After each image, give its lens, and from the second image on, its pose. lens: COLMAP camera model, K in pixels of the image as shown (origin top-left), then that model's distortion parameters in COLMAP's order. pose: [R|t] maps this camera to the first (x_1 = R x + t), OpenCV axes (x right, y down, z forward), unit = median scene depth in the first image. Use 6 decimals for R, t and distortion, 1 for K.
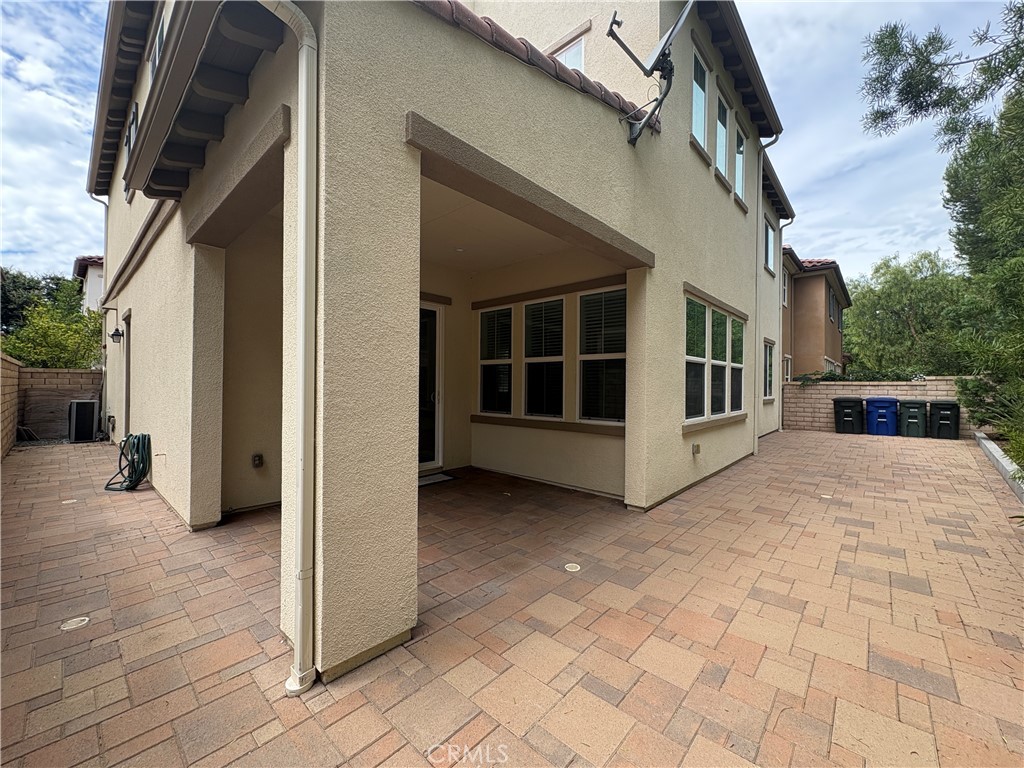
lens RADIAL K [[412.0, 0, 512.8], [0, 412.0, 383.4], [0, 0, 1]] dist [0.000622, 0.000085]
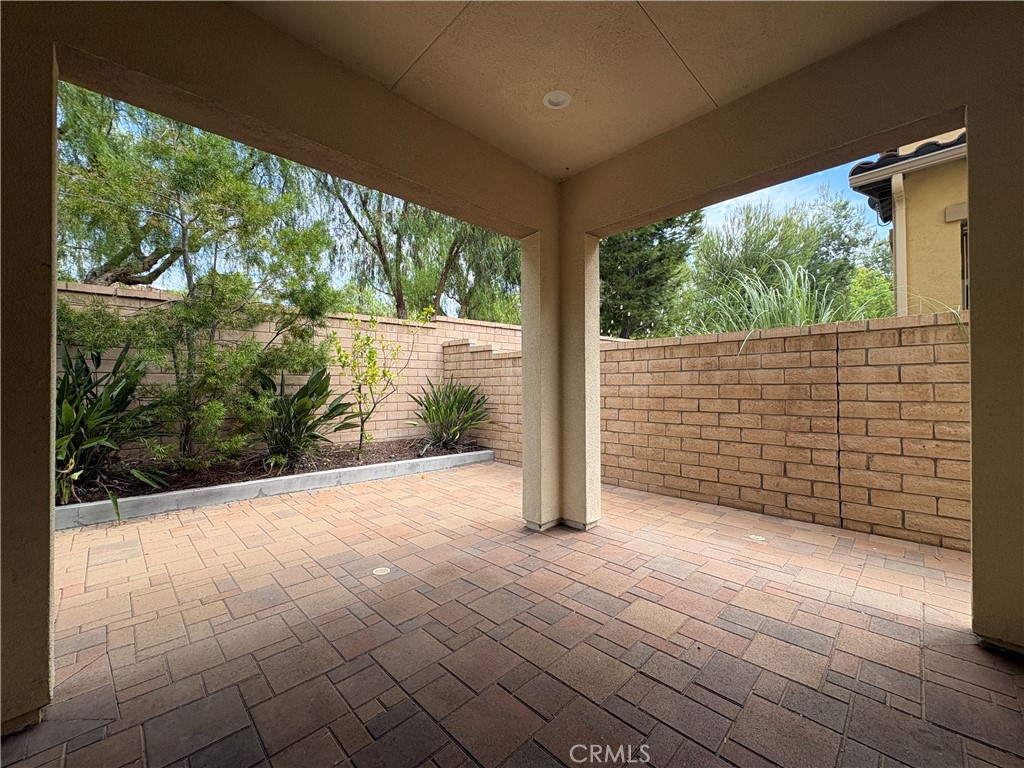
lens RADIAL K [[412.0, 0, 510.4], [0, 412.0, 383.7], [0, 0, 1]] dist [0.000622, 0.000085]
pose [[-0.998461, -0.001446, 0.055434, -0.195534], [-0.001991, 0.999950, -0.009787, 0.034443], [-0.055418, -0.009882, -0.998414, 1.928417]]
